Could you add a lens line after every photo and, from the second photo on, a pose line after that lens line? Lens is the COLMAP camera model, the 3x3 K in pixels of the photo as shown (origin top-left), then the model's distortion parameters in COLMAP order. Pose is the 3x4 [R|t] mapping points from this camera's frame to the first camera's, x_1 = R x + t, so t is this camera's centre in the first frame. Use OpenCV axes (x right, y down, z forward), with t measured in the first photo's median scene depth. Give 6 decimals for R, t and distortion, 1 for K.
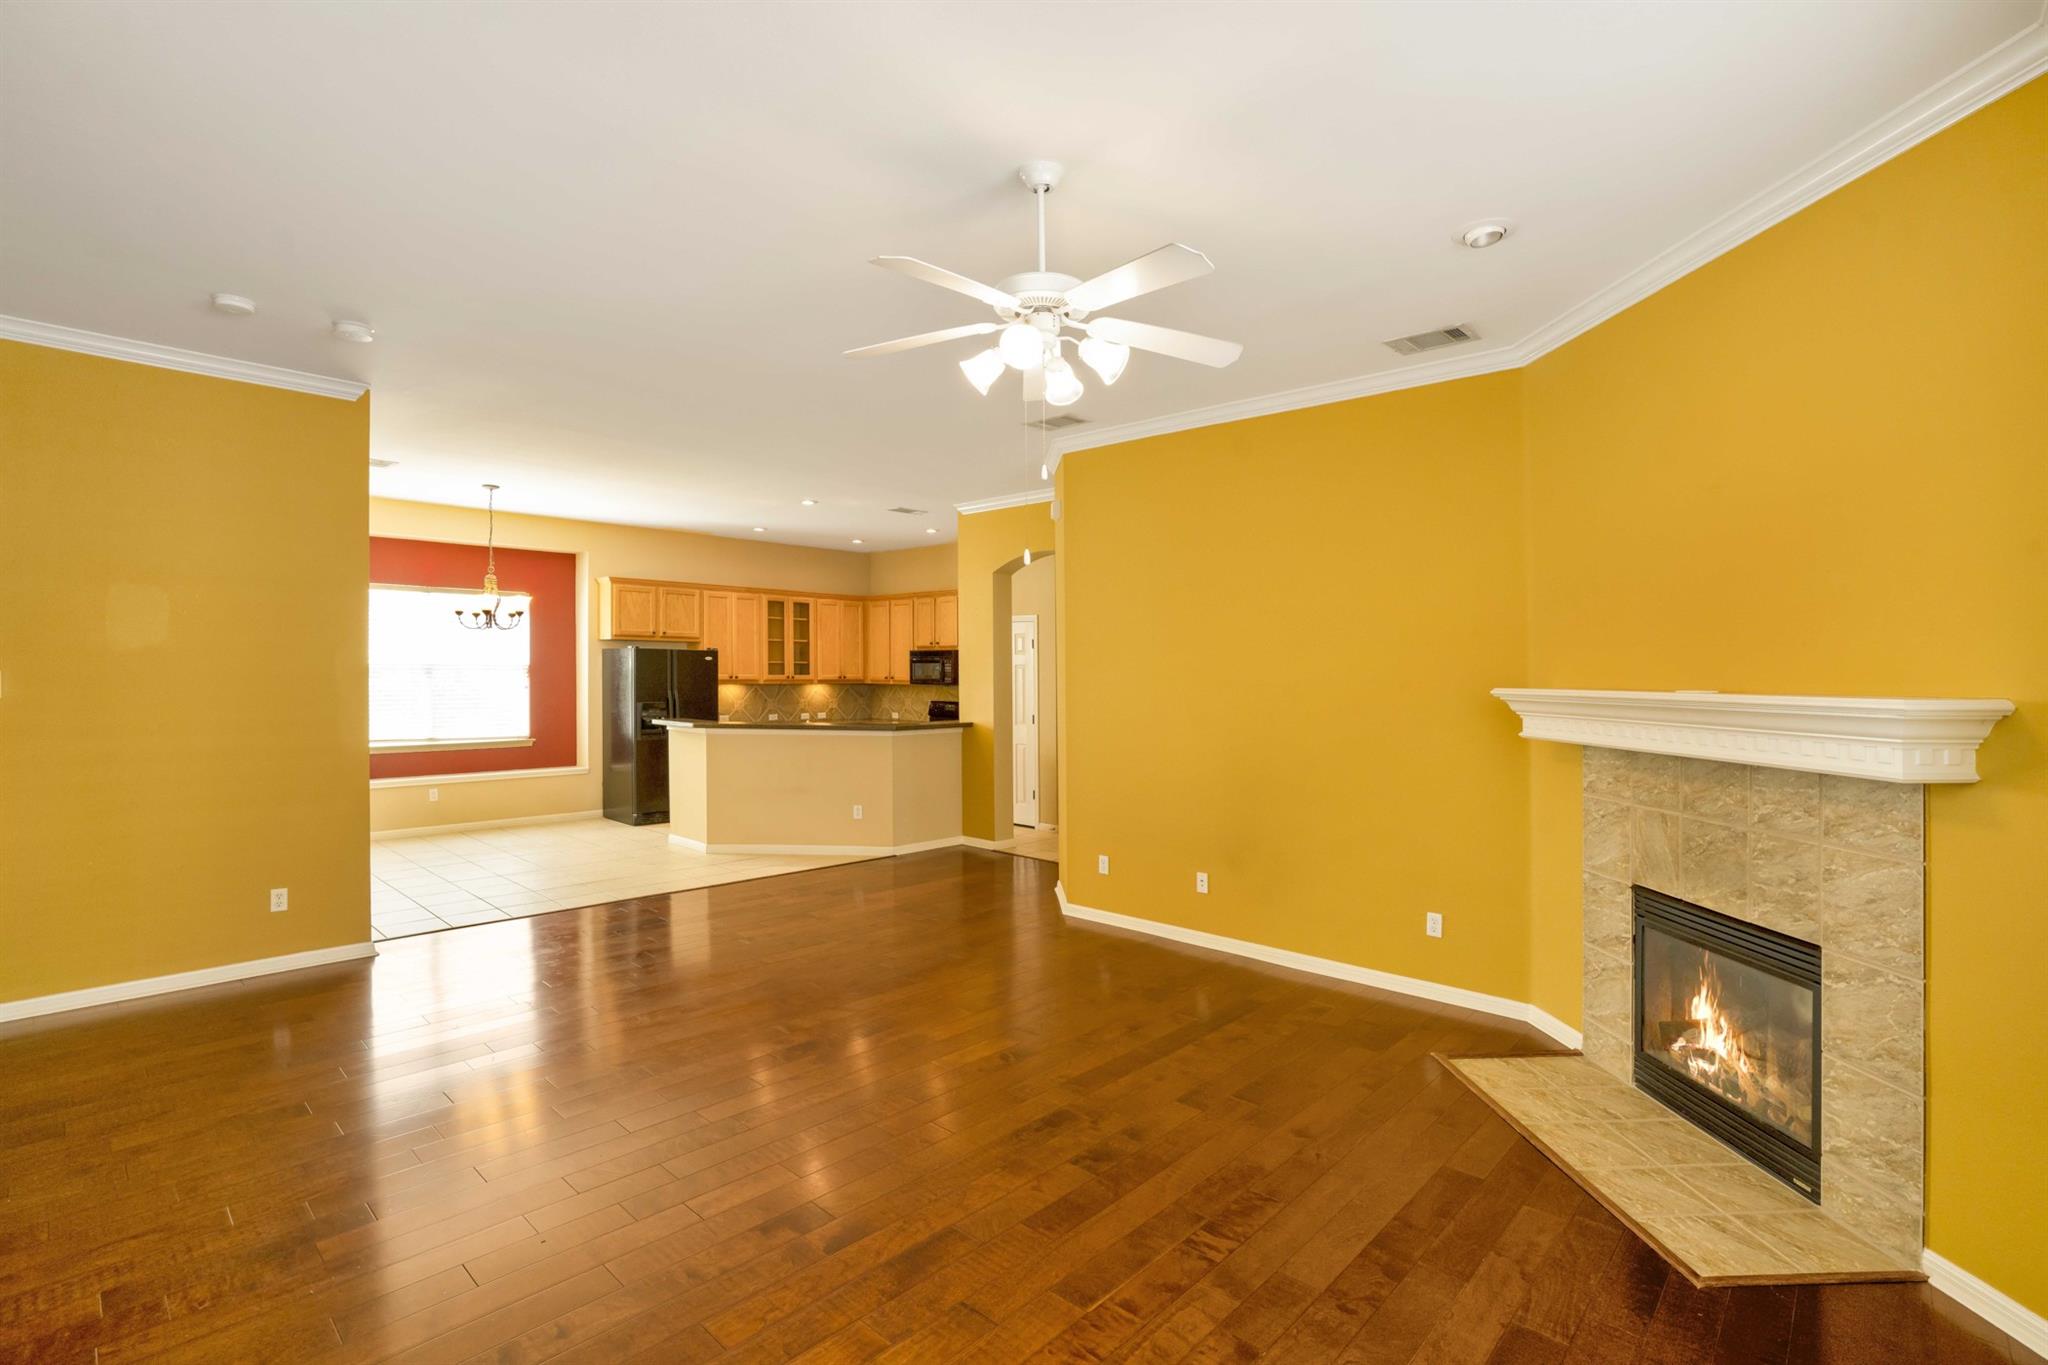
lens RADIAL K [[992.1, 0, 1012.0], [0, 992.1, 724.7], [0, 0, 1]] dist [-0.003118, 0.000453]
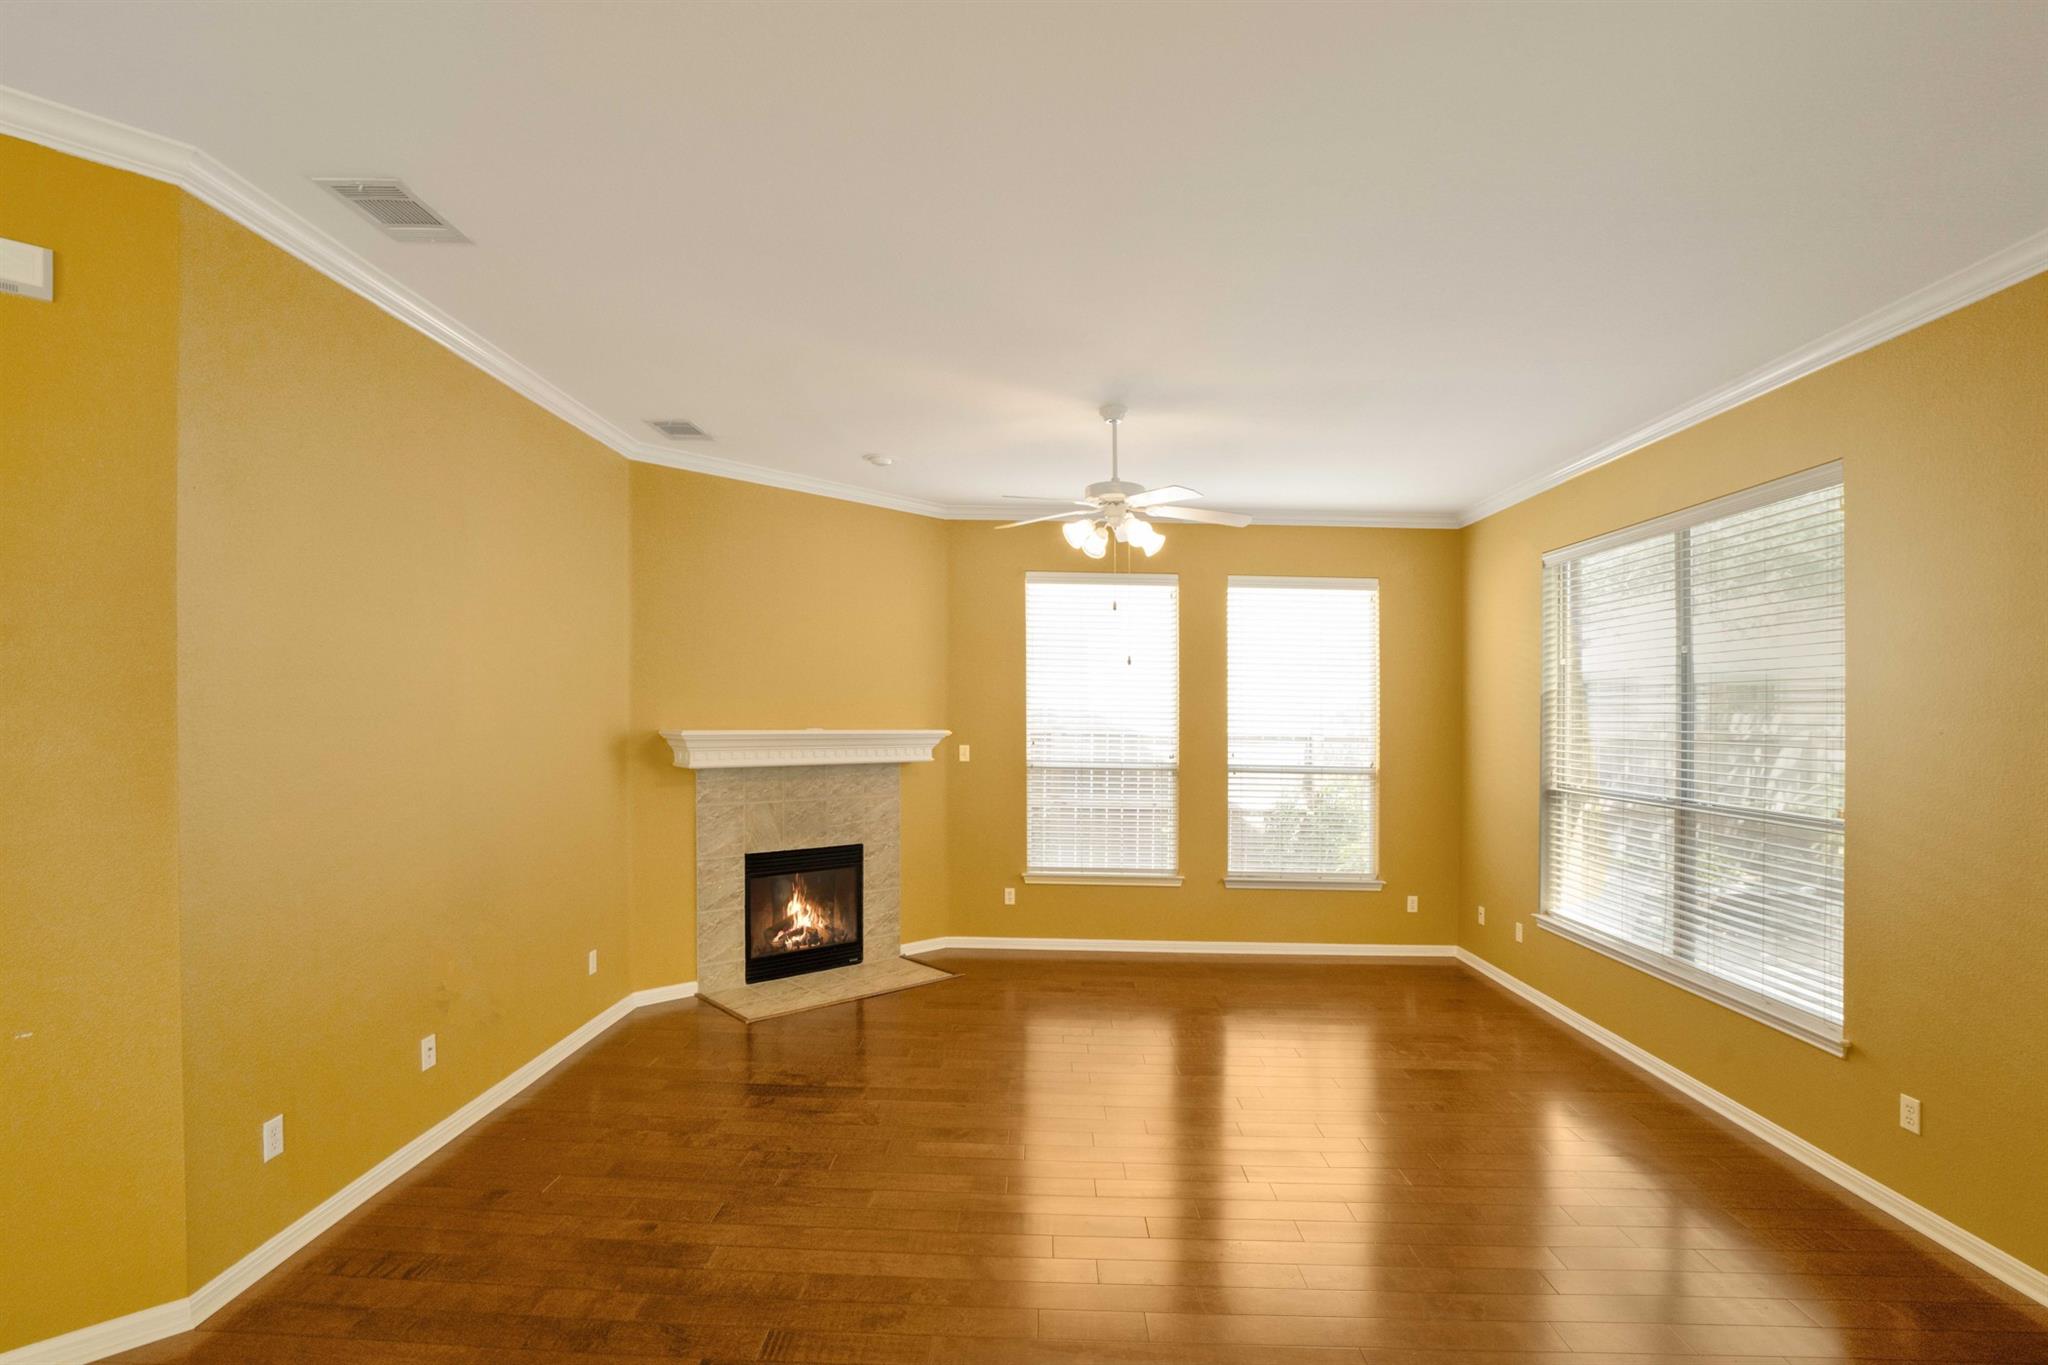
lens RADIAL K [[992.1, 0, 1030.1], [0, 992.1, 696.1], [0, 0, 1]] dist [-0.003118, 0.000453]
pose [[-0.701433, -0.001132, 0.712735, -0.375662], [0.016354, 0.999710, 0.017681, -0.050514], [-0.712548, 0.024058, -0.701211, 0.843448]]
